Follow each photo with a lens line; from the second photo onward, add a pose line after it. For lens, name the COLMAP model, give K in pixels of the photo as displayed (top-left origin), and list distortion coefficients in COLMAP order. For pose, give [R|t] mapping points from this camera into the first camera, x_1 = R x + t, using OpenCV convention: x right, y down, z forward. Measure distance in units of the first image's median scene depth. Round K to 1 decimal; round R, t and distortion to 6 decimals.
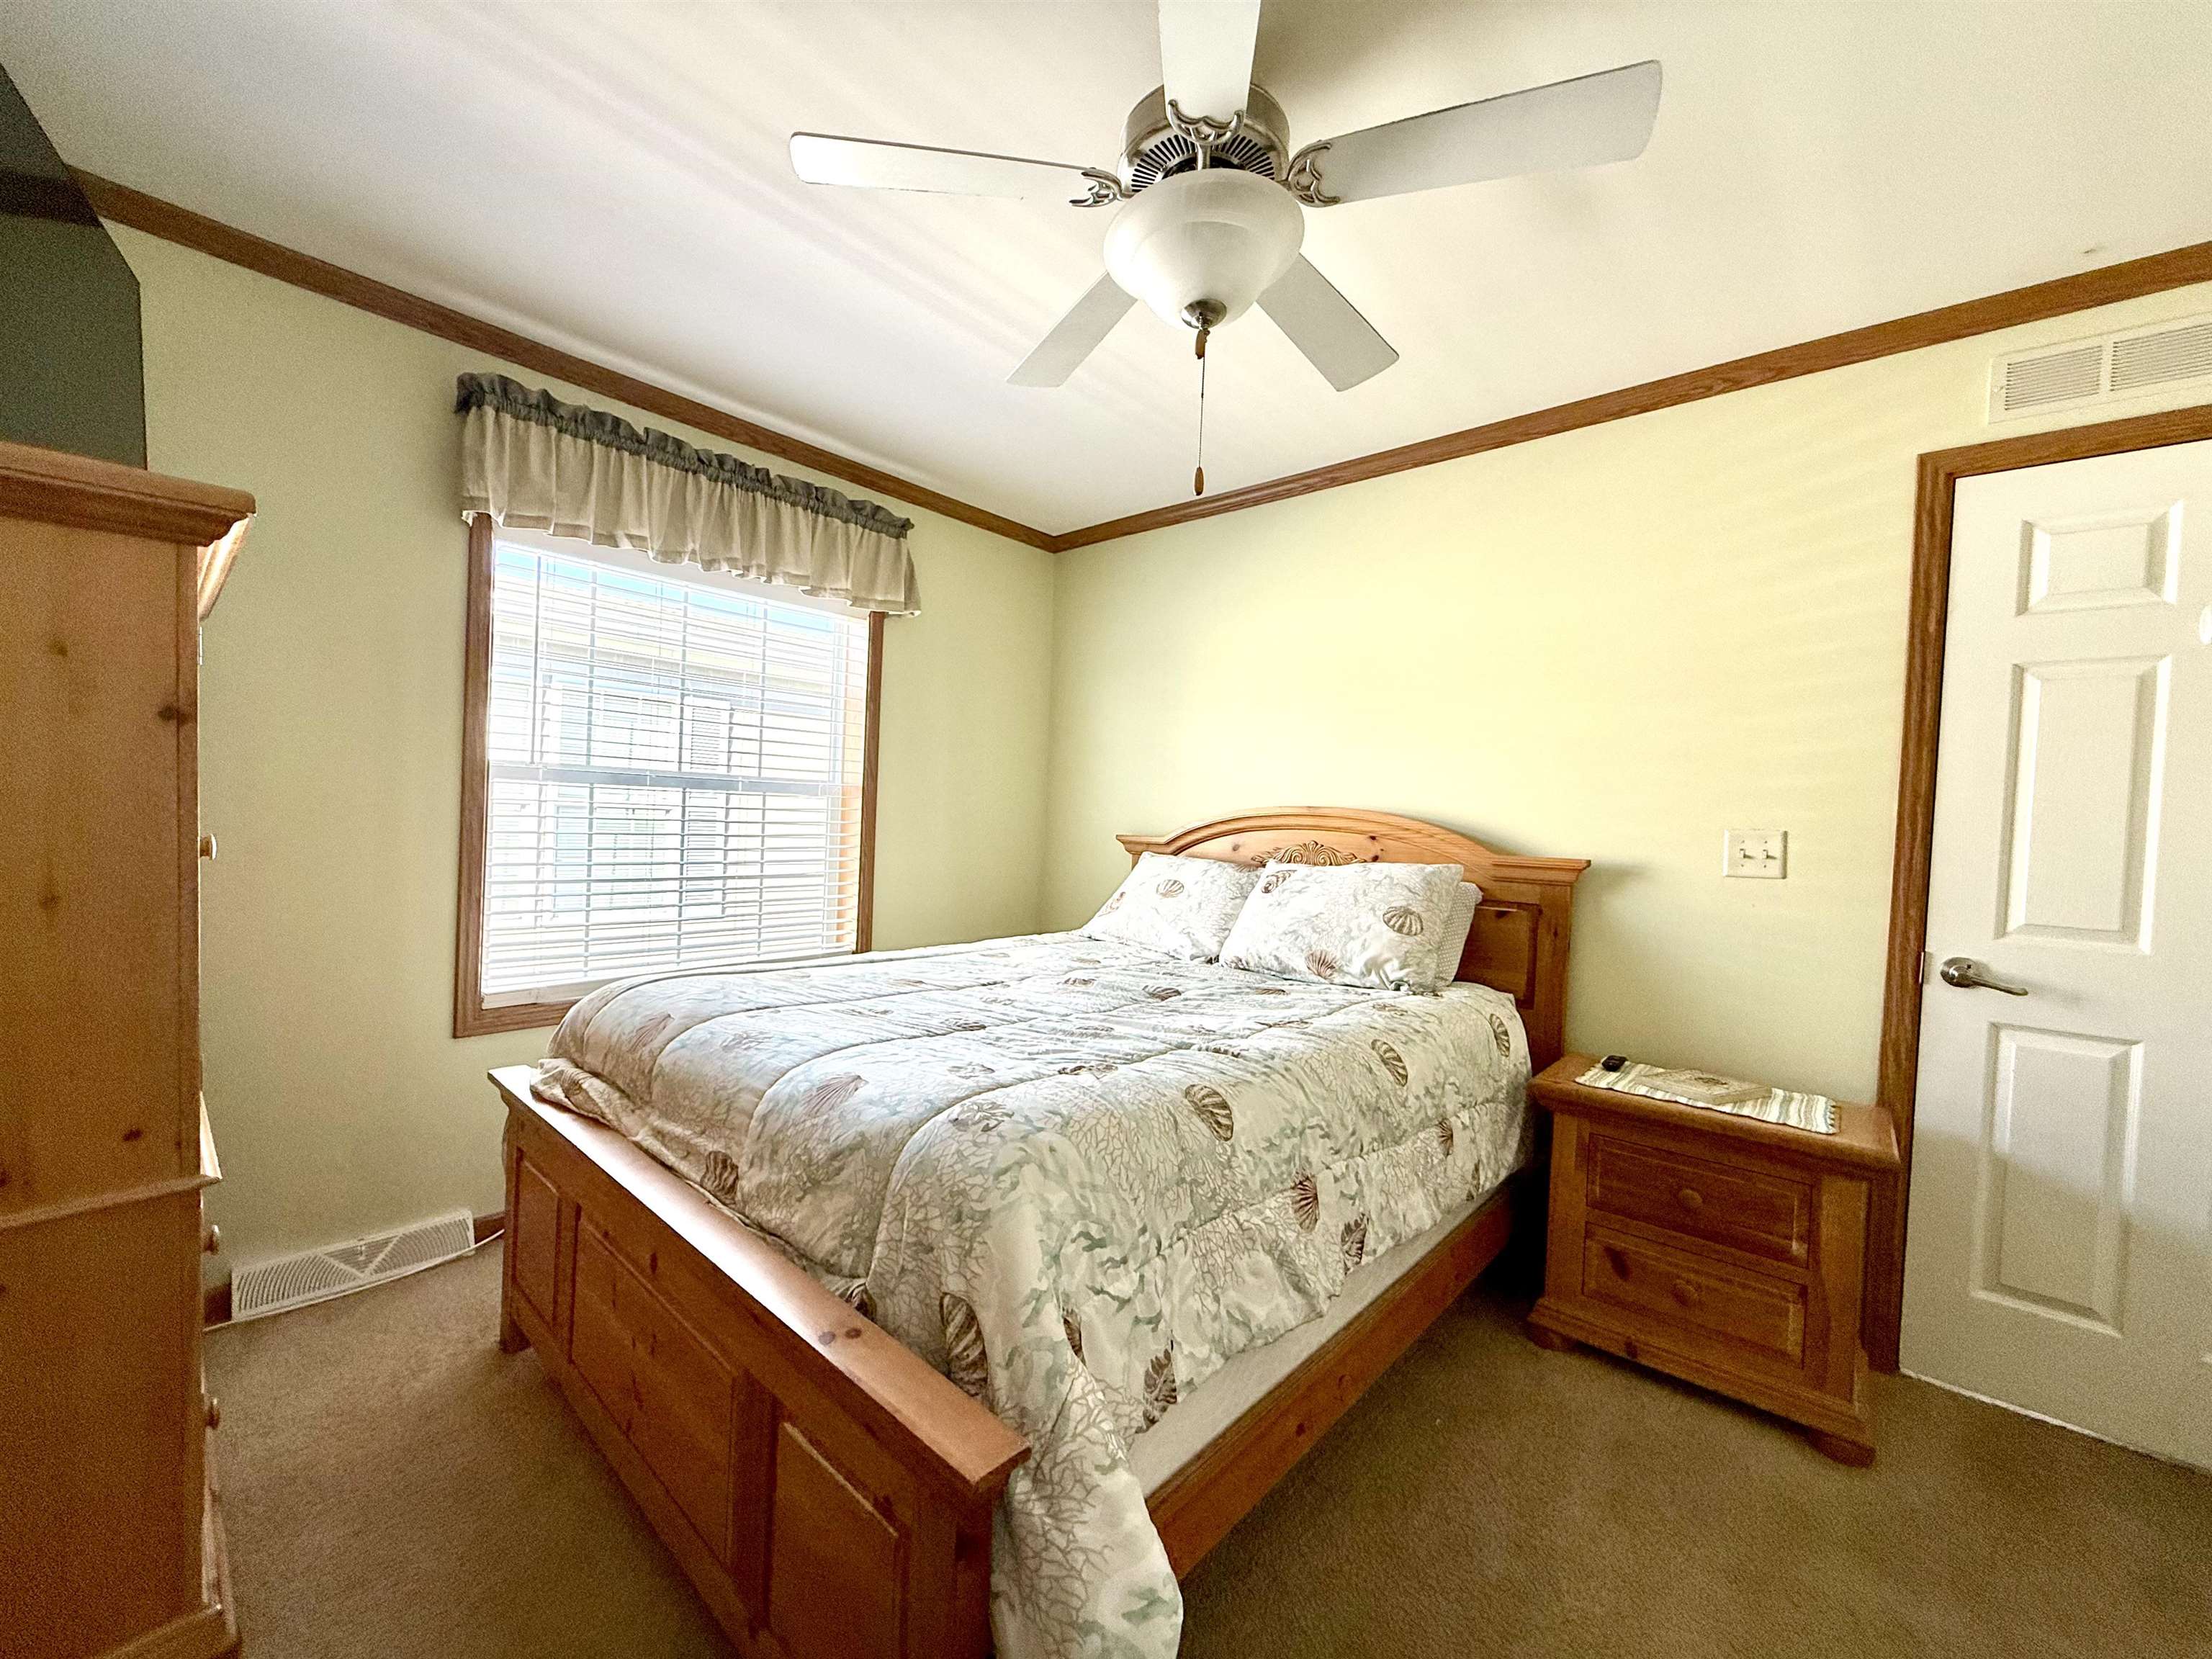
lens RADIAL K [[880.9, 0, 1100.2], [0, 880.9, 830.9], [0, 0, 1]] dist [0.000049, -0.000081]
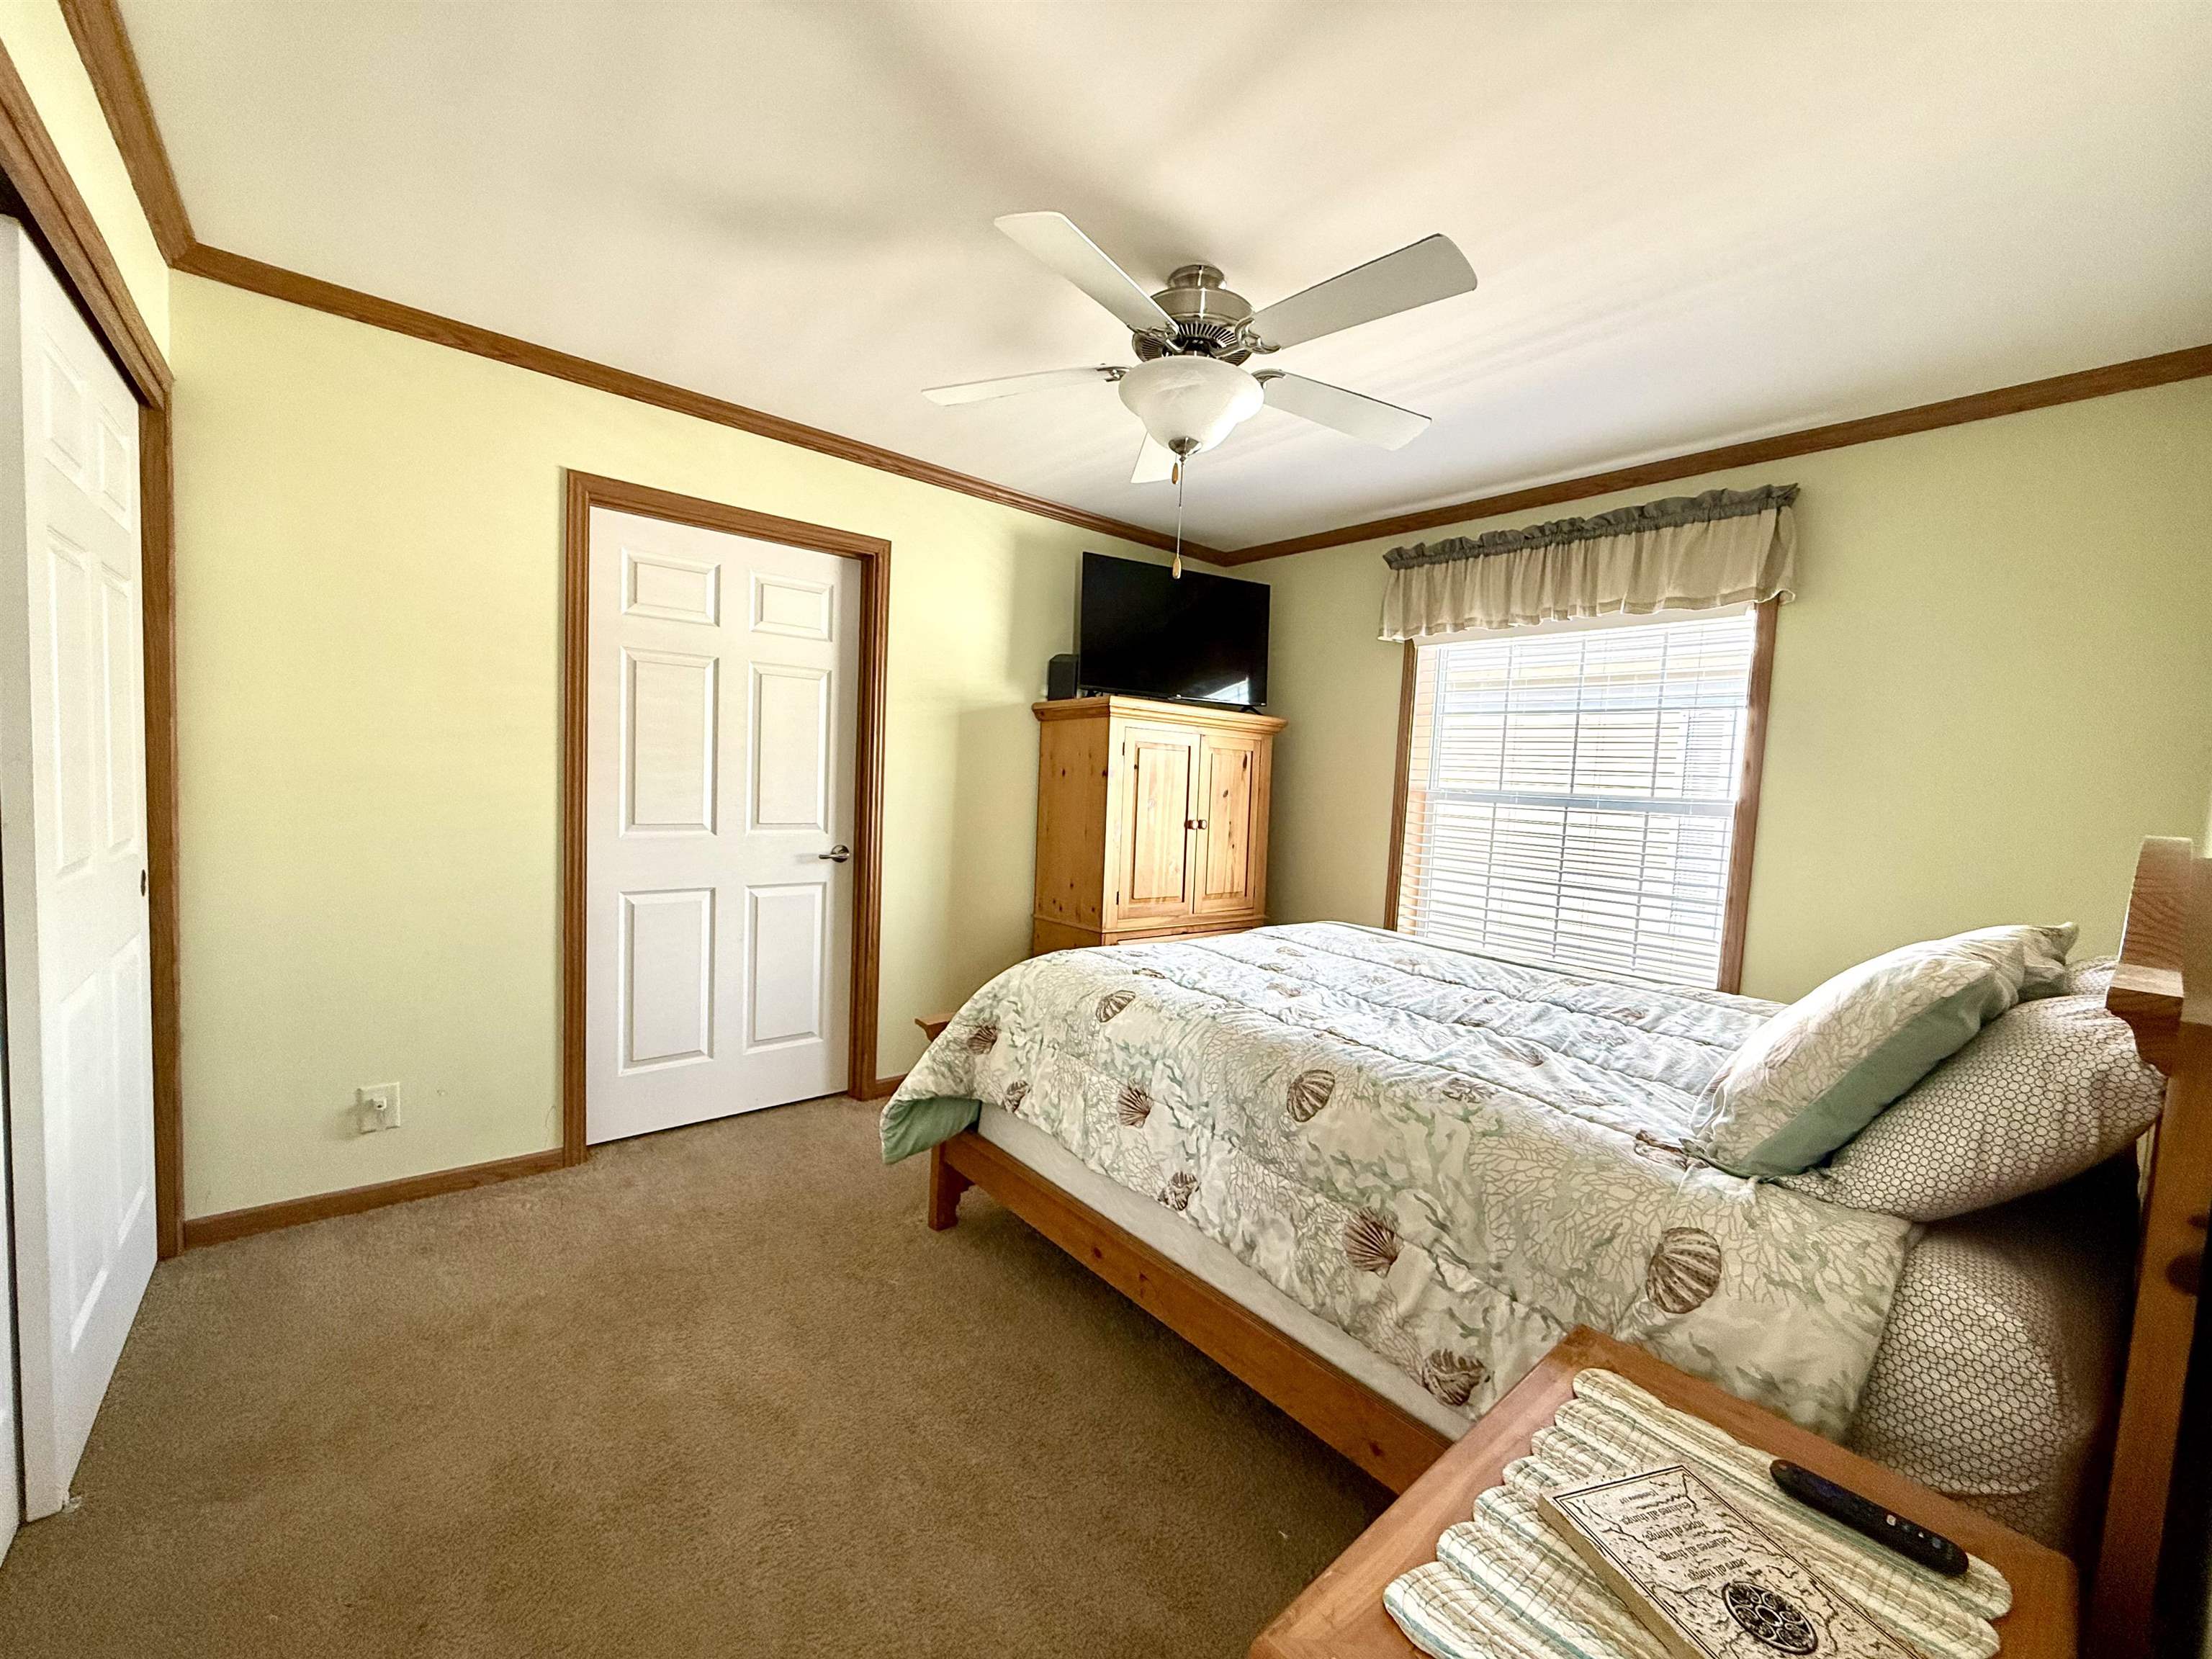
lens RADIAL K [[880.9, 0, 1100.2], [0, 880.9, 830.9], [0, 0, 1]] dist [0.000049, -0.000081]
pose [[-0.140982, 0.017484, -0.989858, 0.783644], [-0.068967, 0.997242, 0.027437, -0.006888], [0.987607, 0.072135, -0.139387, 0.571646]]
